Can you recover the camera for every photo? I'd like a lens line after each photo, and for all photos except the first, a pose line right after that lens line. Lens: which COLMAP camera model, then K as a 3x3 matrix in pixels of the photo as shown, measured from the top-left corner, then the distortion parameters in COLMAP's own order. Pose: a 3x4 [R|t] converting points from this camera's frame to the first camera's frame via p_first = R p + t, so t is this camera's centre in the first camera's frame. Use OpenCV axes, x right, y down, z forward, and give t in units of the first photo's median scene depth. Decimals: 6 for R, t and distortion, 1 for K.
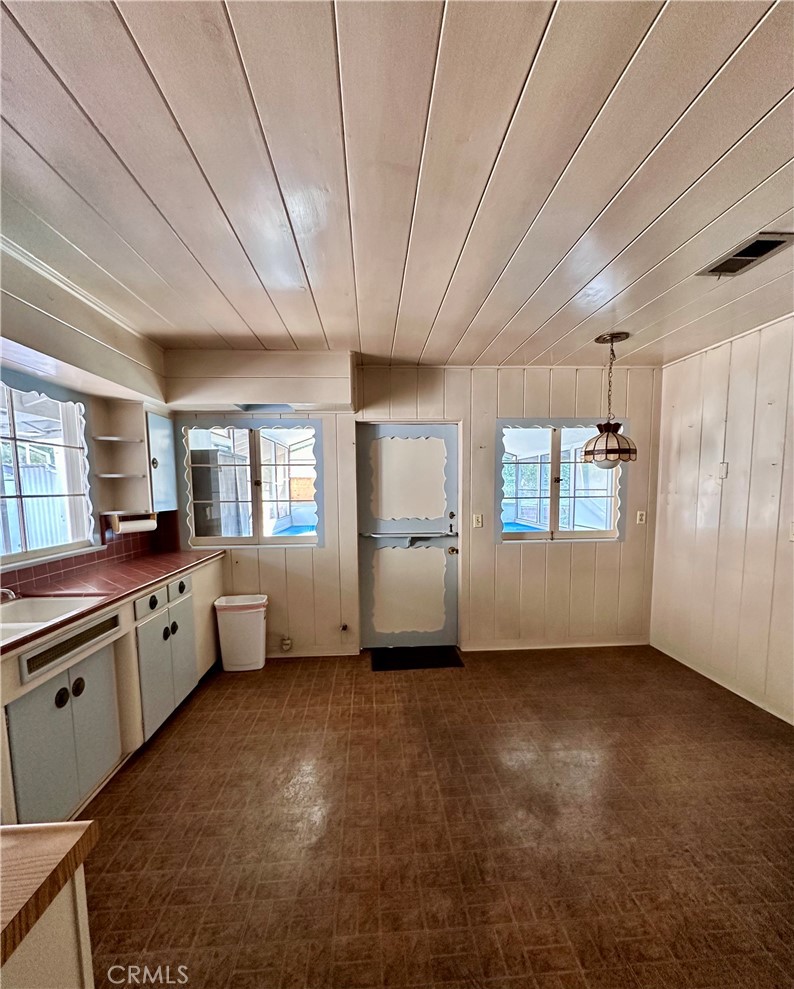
lens RADIAL K [[438.7, 0, 404.4], [0, 438.7, 528.3], [0, 0, 1]] dist [0.020198, 0.000903]
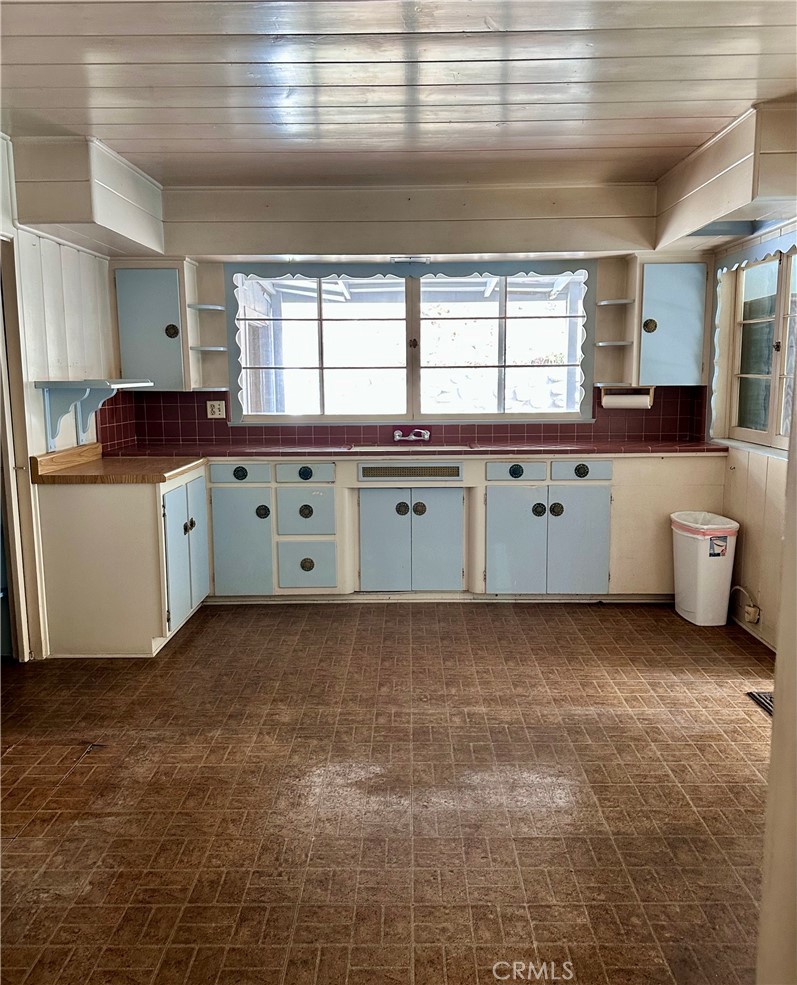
lens RADIAL K [[788.0, 0, 400.0], [0, 788.0, 491.4], [0, 0, 1]] dist [0.082594, -0.006347]
pose [[-0.088729, 0.158108, -0.983427, 1.517827], [-0.085895, 0.982429, 0.165697, -0.079594], [0.992345, 0.099174, -0.073589, 1.054341]]
